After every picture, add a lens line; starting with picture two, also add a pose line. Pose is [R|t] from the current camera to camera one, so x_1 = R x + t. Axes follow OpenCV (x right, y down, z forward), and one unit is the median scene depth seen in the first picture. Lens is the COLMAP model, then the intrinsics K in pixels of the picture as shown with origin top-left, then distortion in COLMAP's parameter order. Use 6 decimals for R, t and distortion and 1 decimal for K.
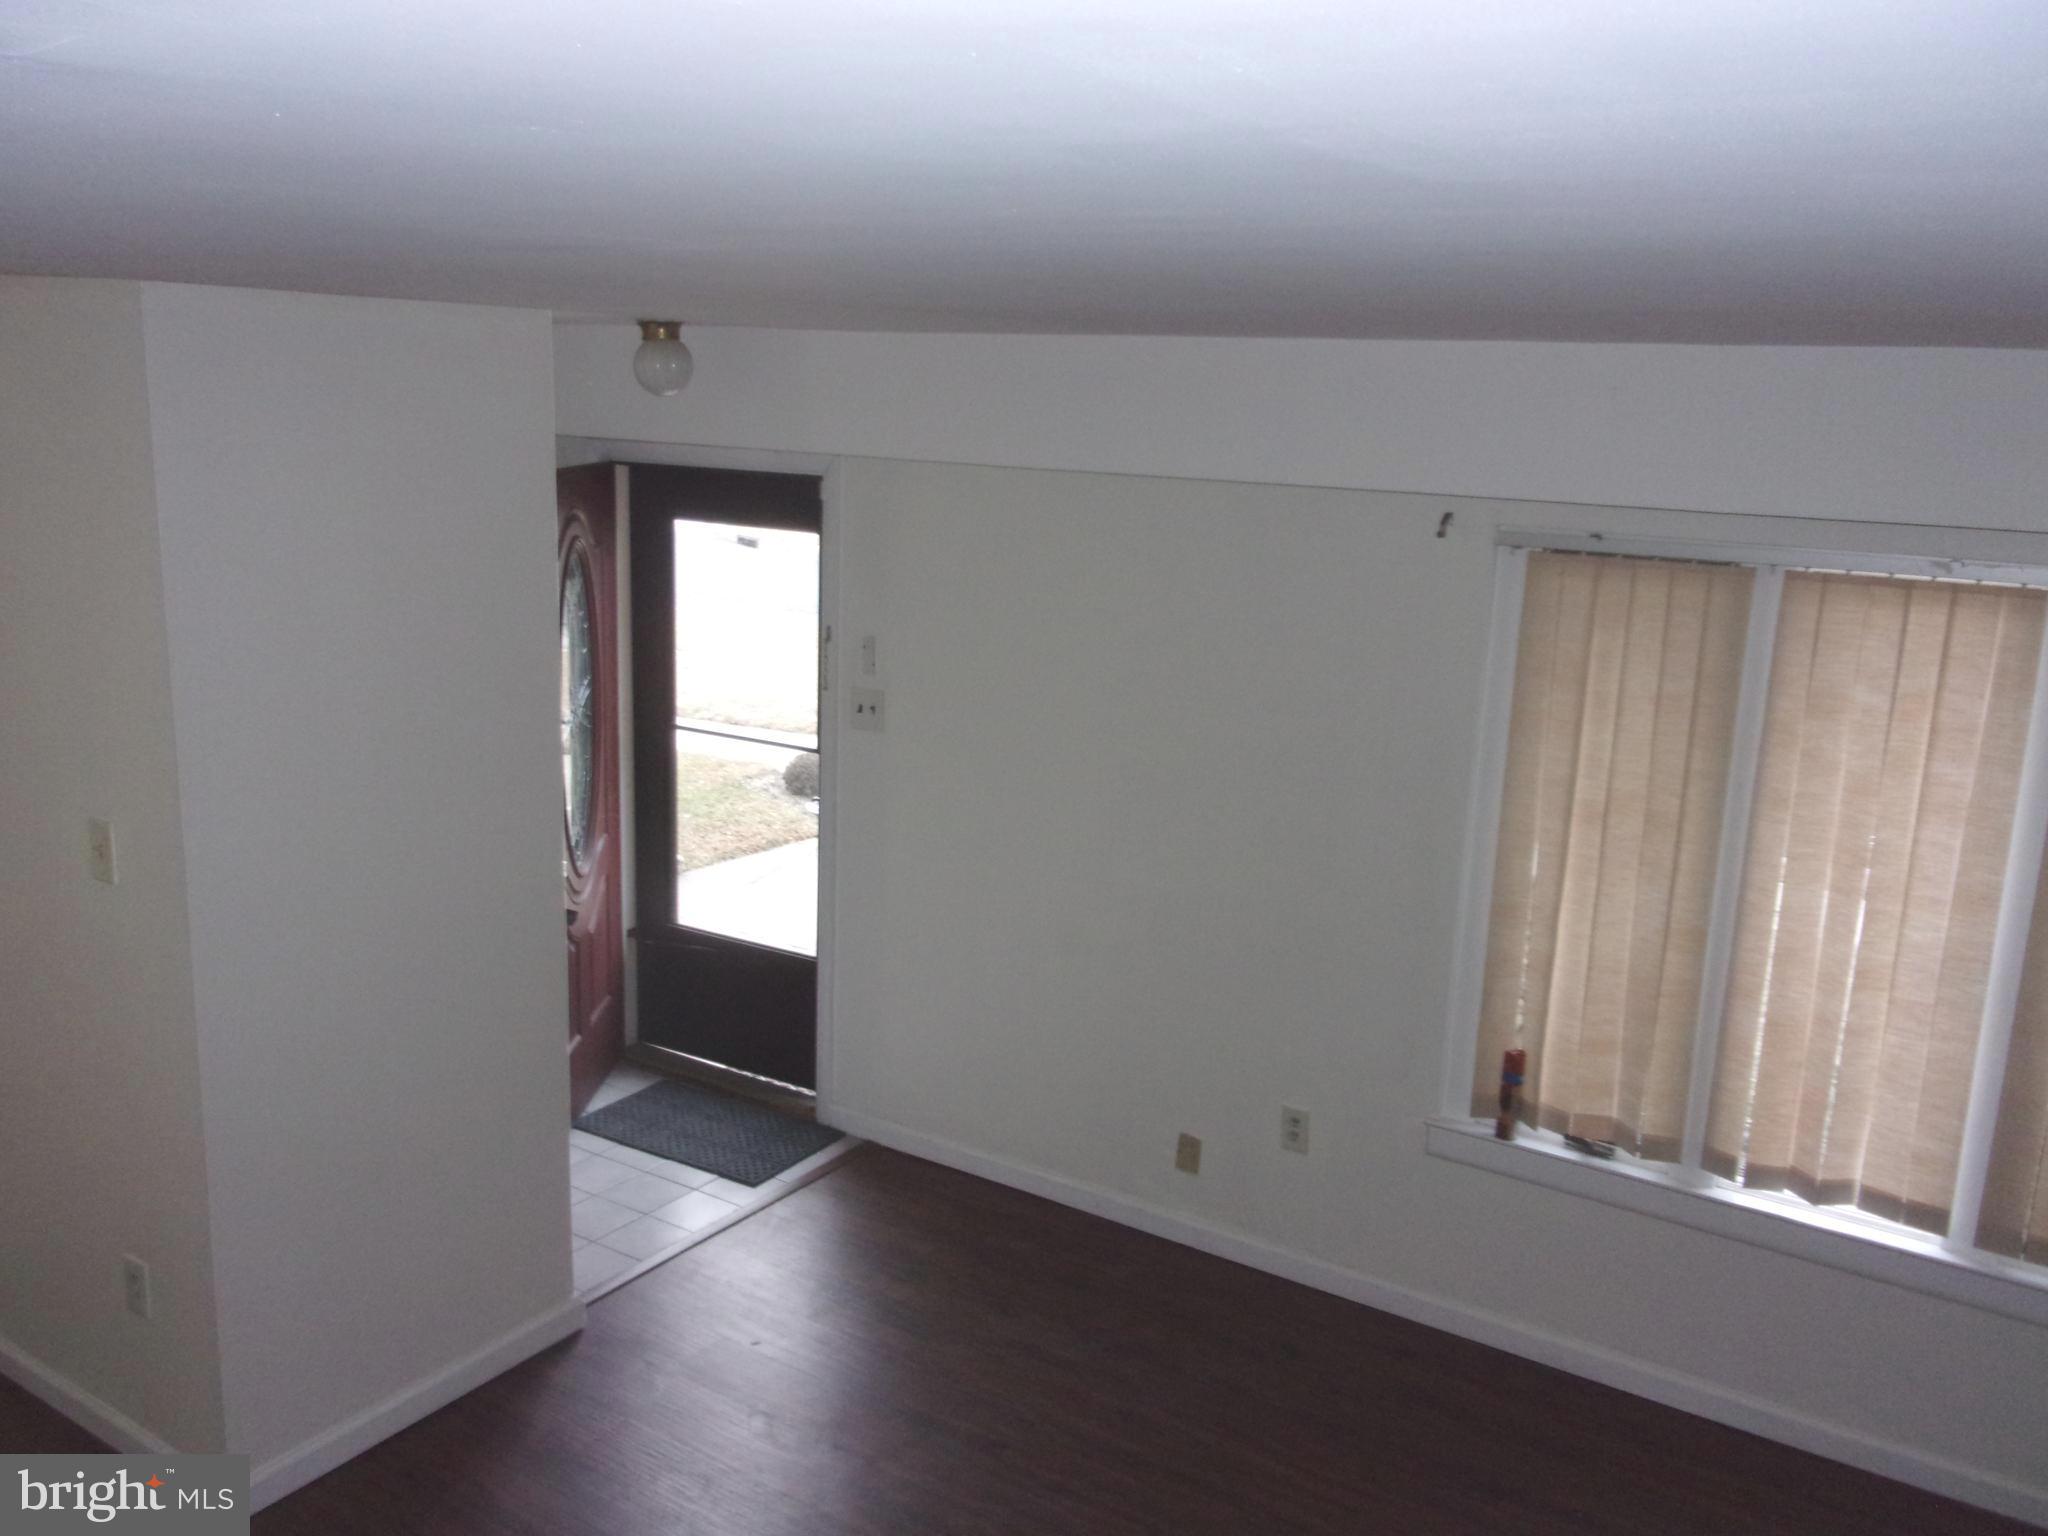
lens RADIAL K [[1704.0, 0, 1024.0], [0, 1704.0, 768.0], [0, 0, 1]] dist [0.001270, -0.004379]
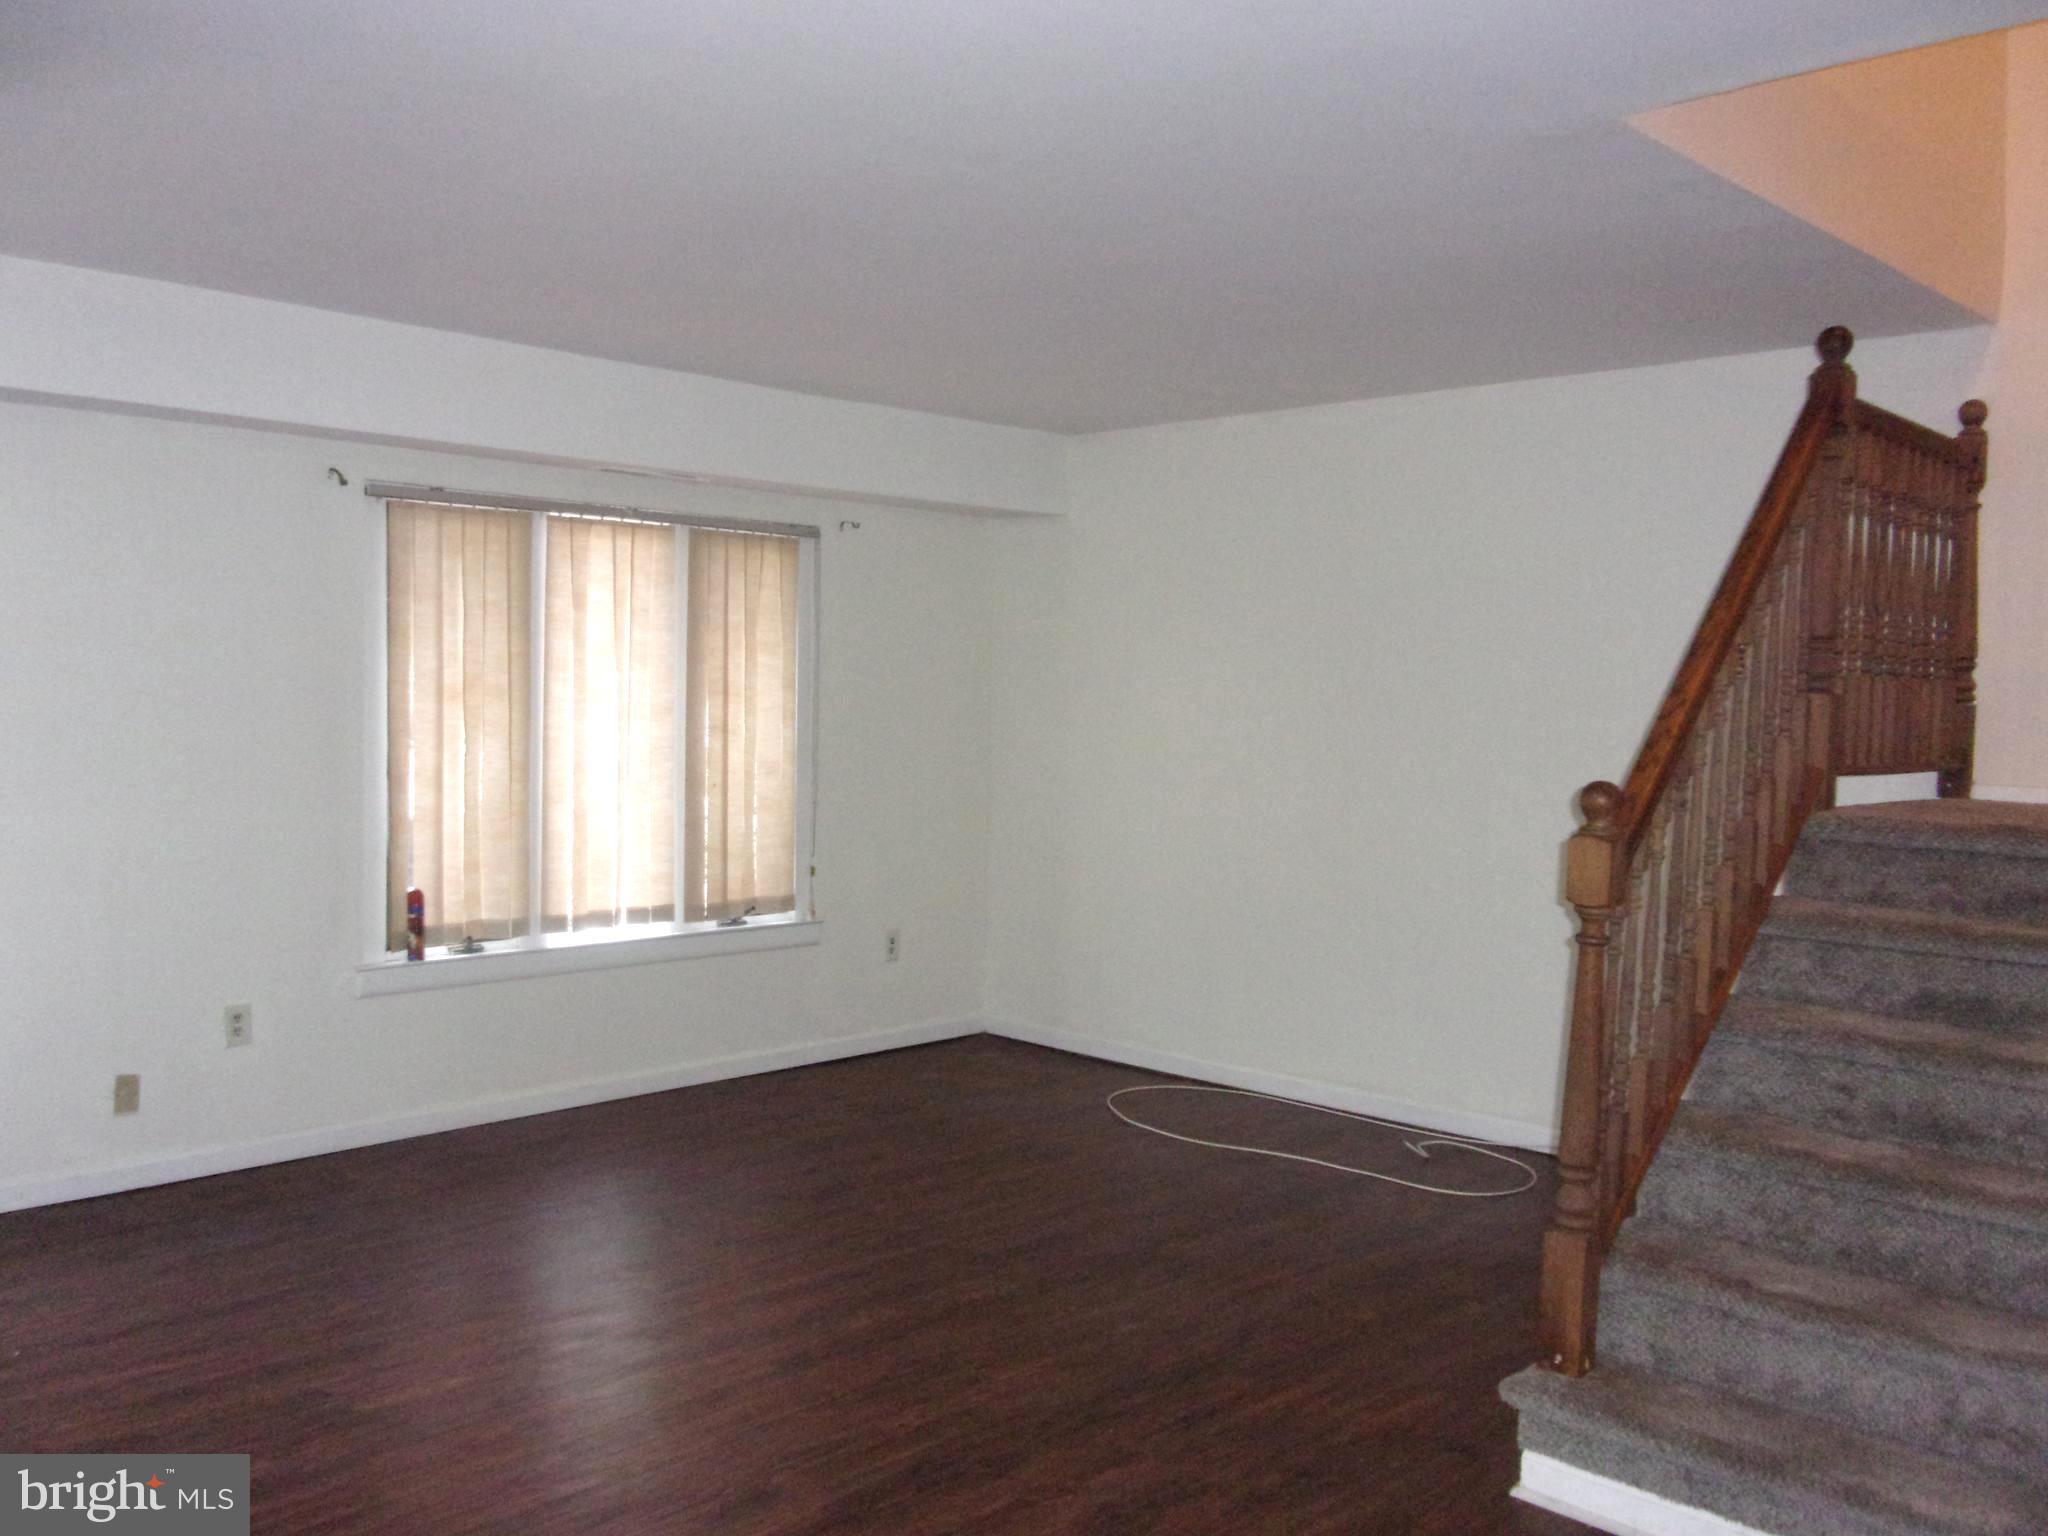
lens RADIAL K [[1704.0, 0, 1024.0], [0, 1704.0, 768.0], [0, 0, 1]] dist [0.001270, -0.004379]
pose [[0.193861, -0.096014, 0.976319, -0.911017], [0.186479, 0.980661, 0.059414, 0.089346], [-0.963143, 0.170545, 0.208017, 0.287007]]
